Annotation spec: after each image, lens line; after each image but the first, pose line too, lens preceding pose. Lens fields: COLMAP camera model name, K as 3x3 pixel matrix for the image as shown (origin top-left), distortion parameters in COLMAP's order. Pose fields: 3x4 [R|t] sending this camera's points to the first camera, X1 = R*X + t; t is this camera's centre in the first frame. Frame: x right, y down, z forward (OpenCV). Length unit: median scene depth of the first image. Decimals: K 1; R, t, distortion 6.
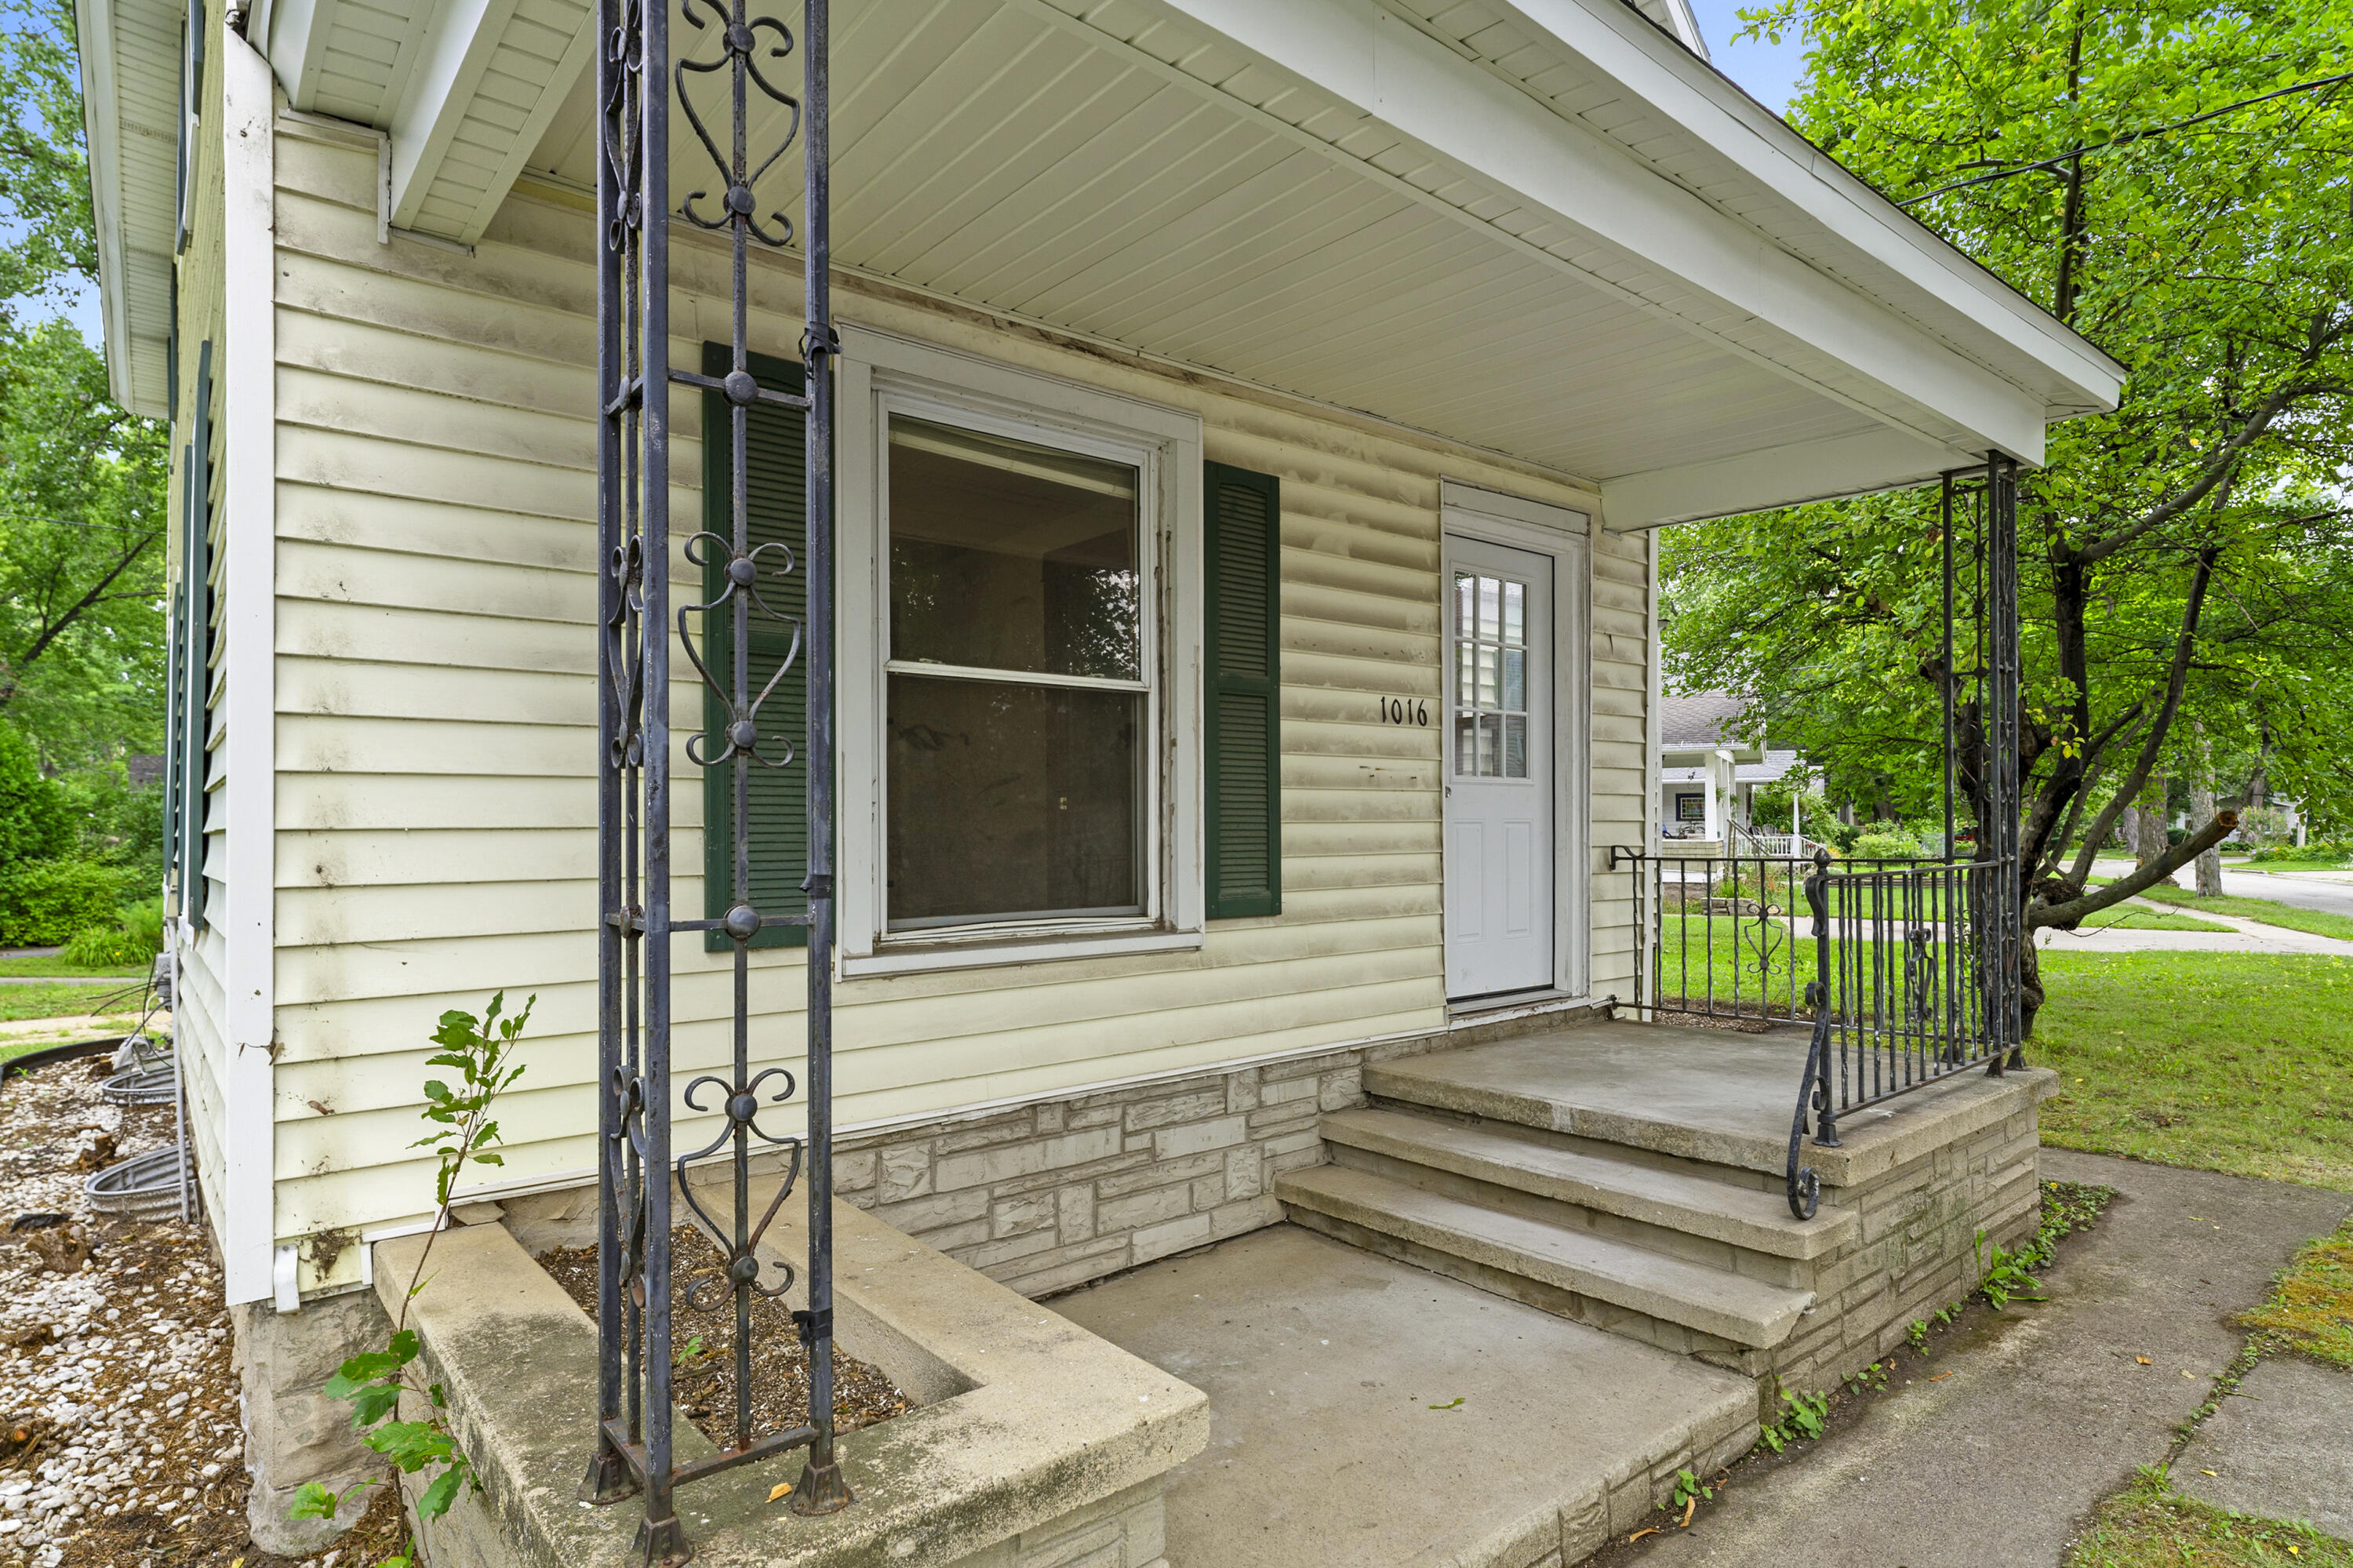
lens RADIAL K [[1256.7, 0, 1184.9], [0, 1256.7, 803.5], [0, 0, 1]] dist [0.001507, 0.000134]
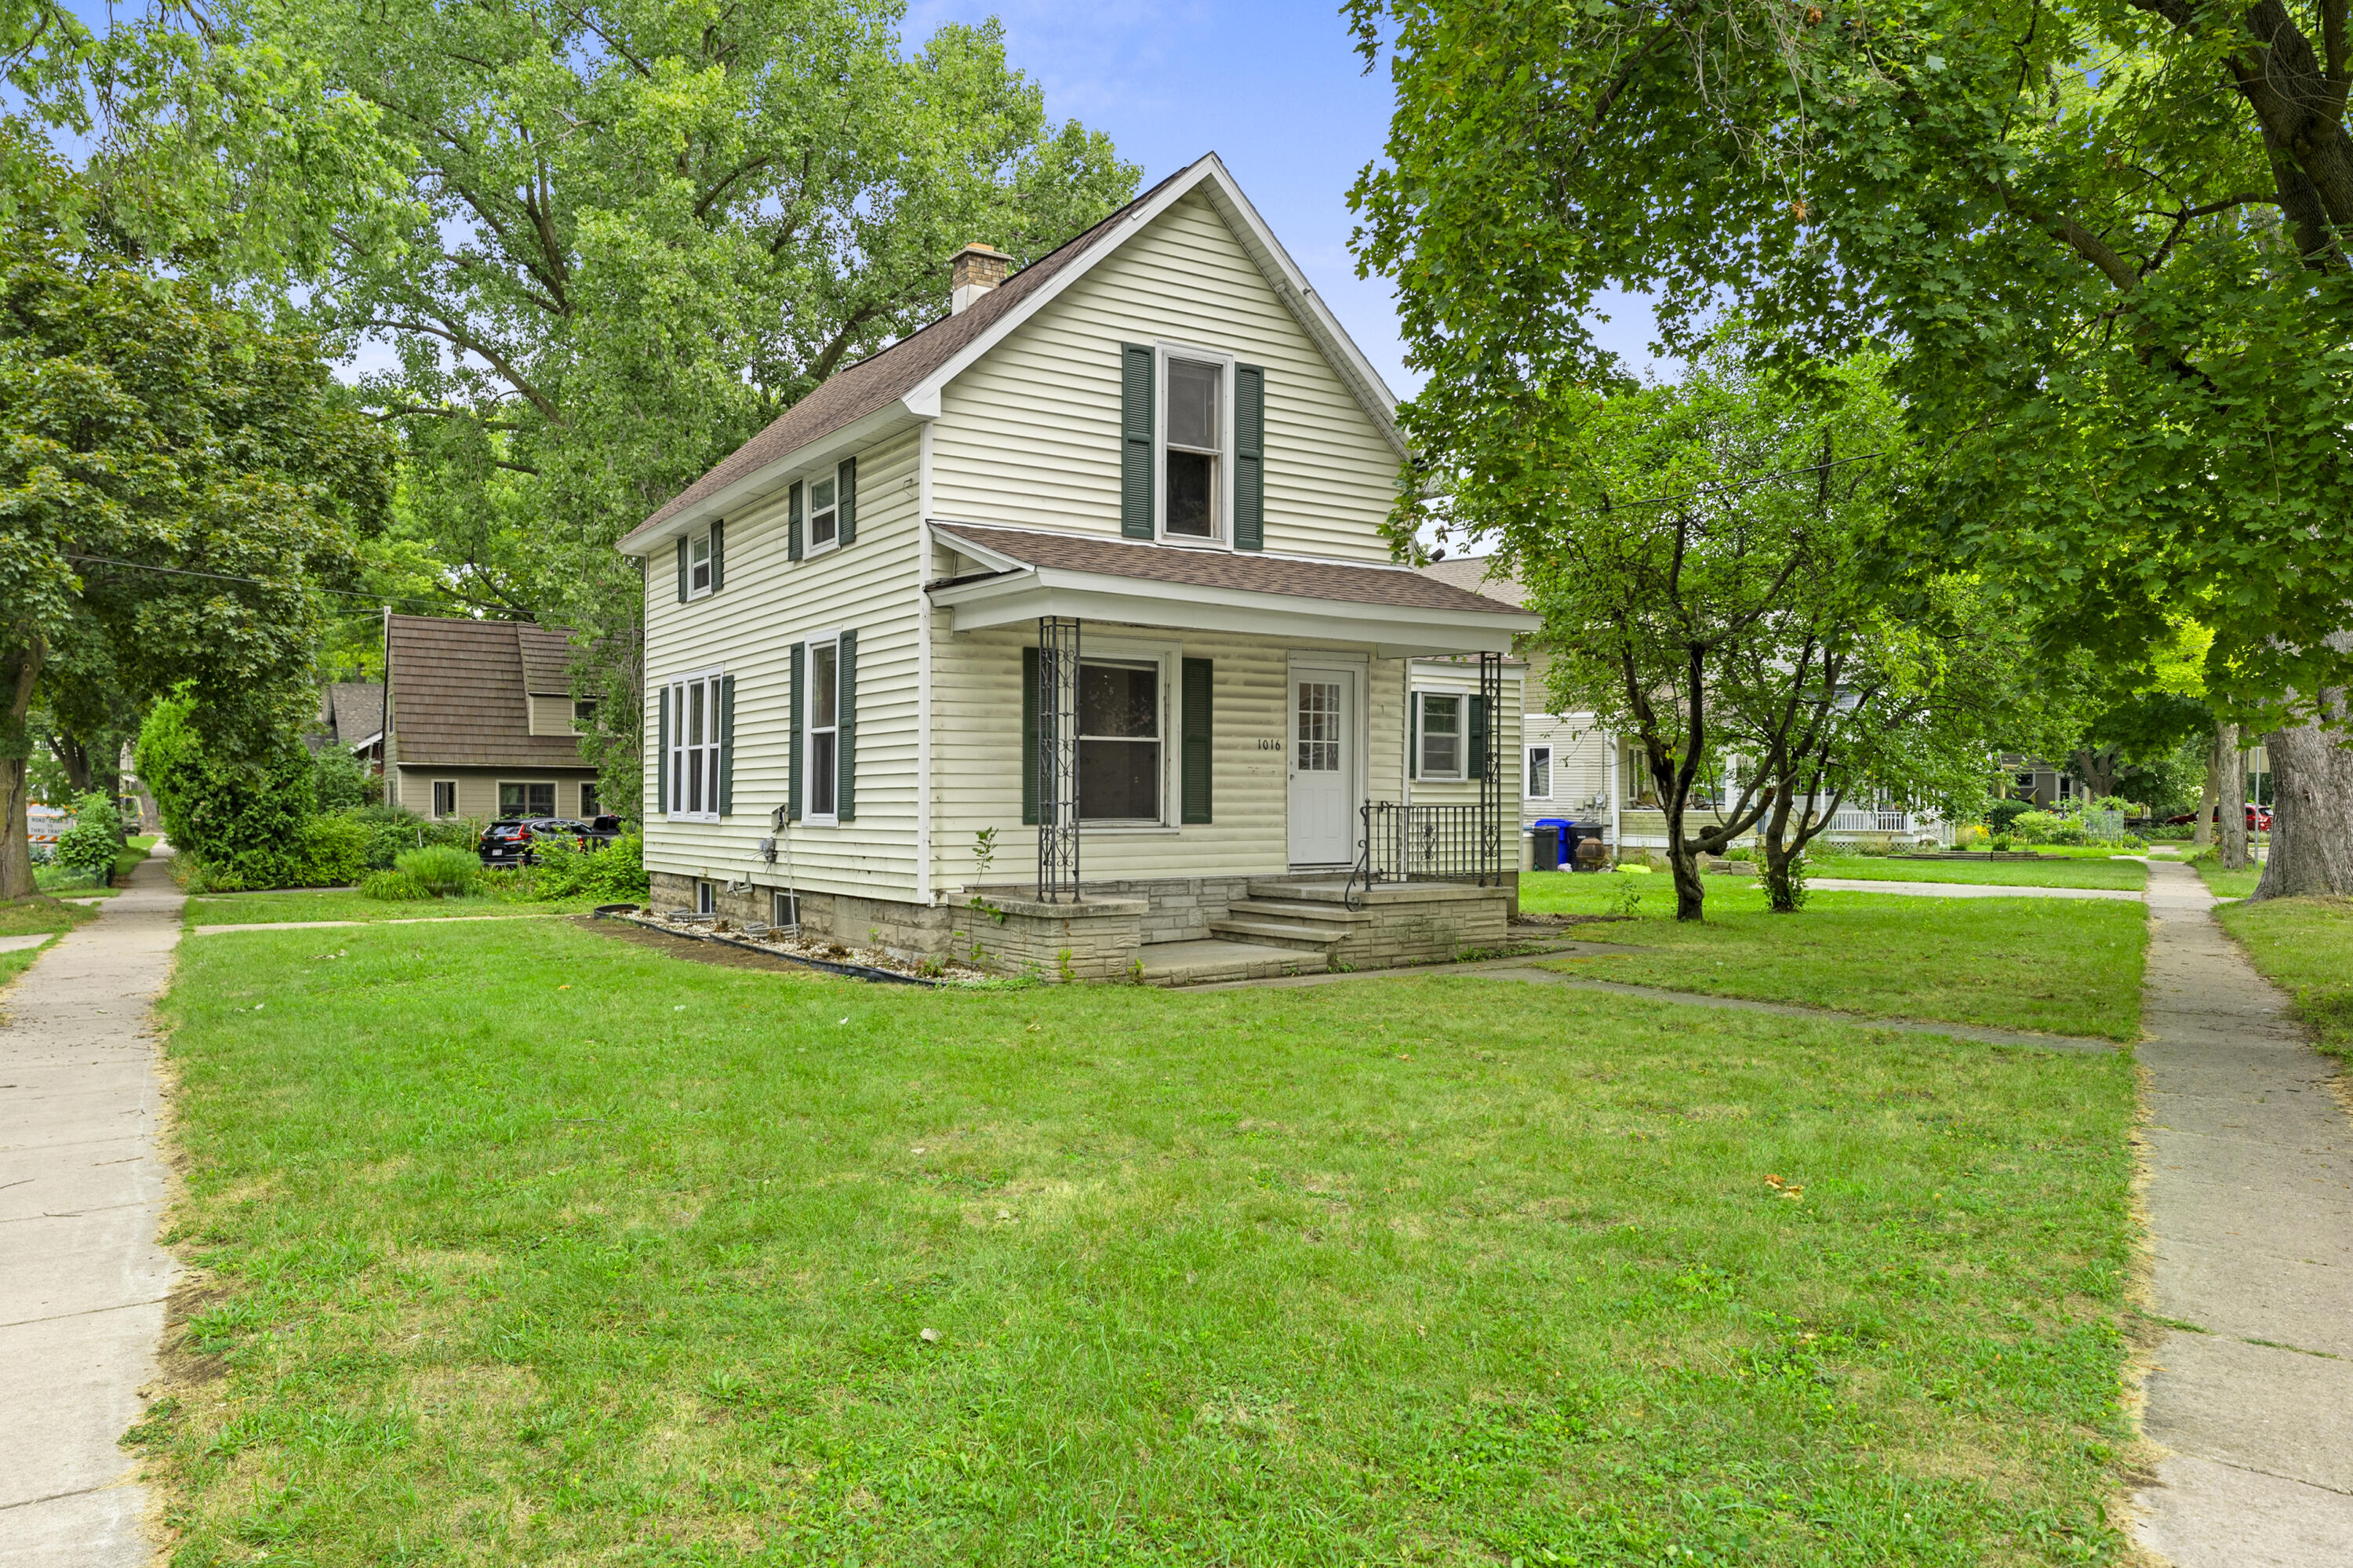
lens RADIAL K [[1562.6, 0, 1172.2], [0, 1562.6, 785.3], [0, 0, 1]] dist [0.003045, -0.003159]
pose [[0.994556, 0.008267, -0.103877, 0.334879], [-0.007305, 0.999927, 0.009638, -0.023175], [0.103949, -0.008827, 0.994543, -2.296594]]
